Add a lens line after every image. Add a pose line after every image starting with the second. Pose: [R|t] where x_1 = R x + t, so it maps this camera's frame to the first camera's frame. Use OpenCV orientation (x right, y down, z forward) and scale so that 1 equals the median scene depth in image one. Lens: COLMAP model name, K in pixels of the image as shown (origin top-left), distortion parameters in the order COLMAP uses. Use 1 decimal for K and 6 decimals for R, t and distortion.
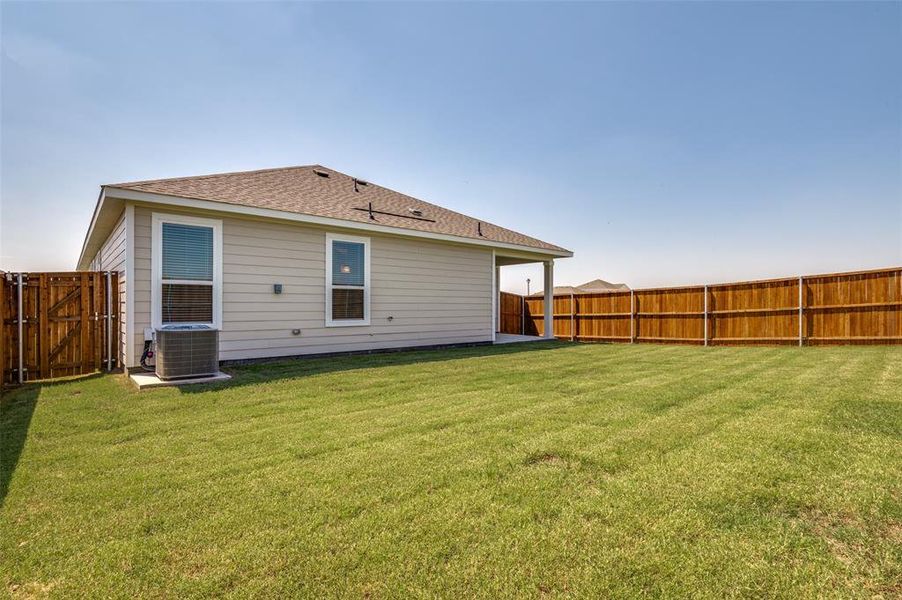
lens RADIAL K [[425.1, 0, 451.0], [0, 425.1, 300.0], [0, 0, 1]] dist [-0.002032, -0.000943]
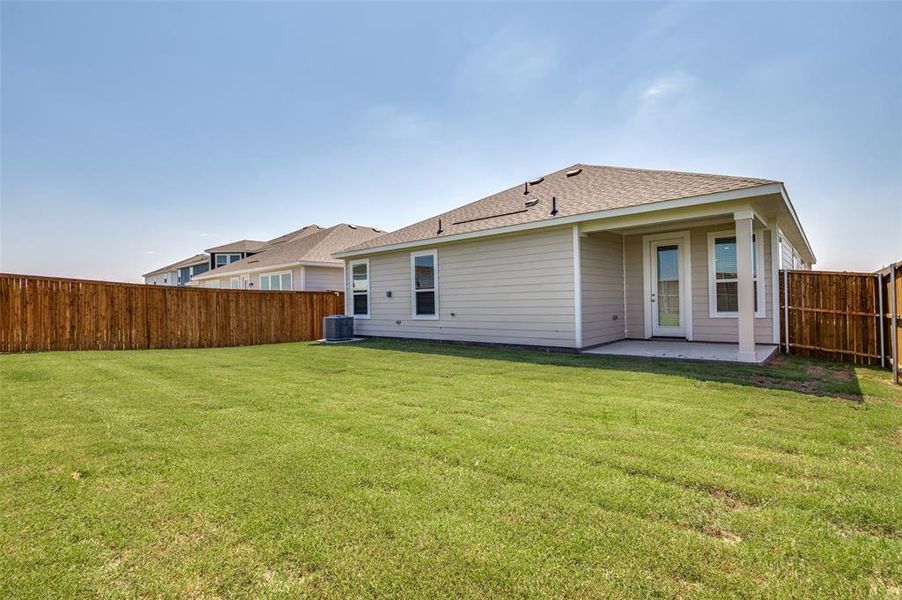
lens RADIAL K [[425.1, 0, 451.0], [0, 425.1, 300.0], [0, 0, 1]] dist [-0.002032, -0.000943]
pose [[0.196700, -0.017288, -0.980311, 1.049595], [0.022279, 0.999665, -0.013159, 0.018804], [0.980210, -0.019252, 0.197020, 0.808702]]
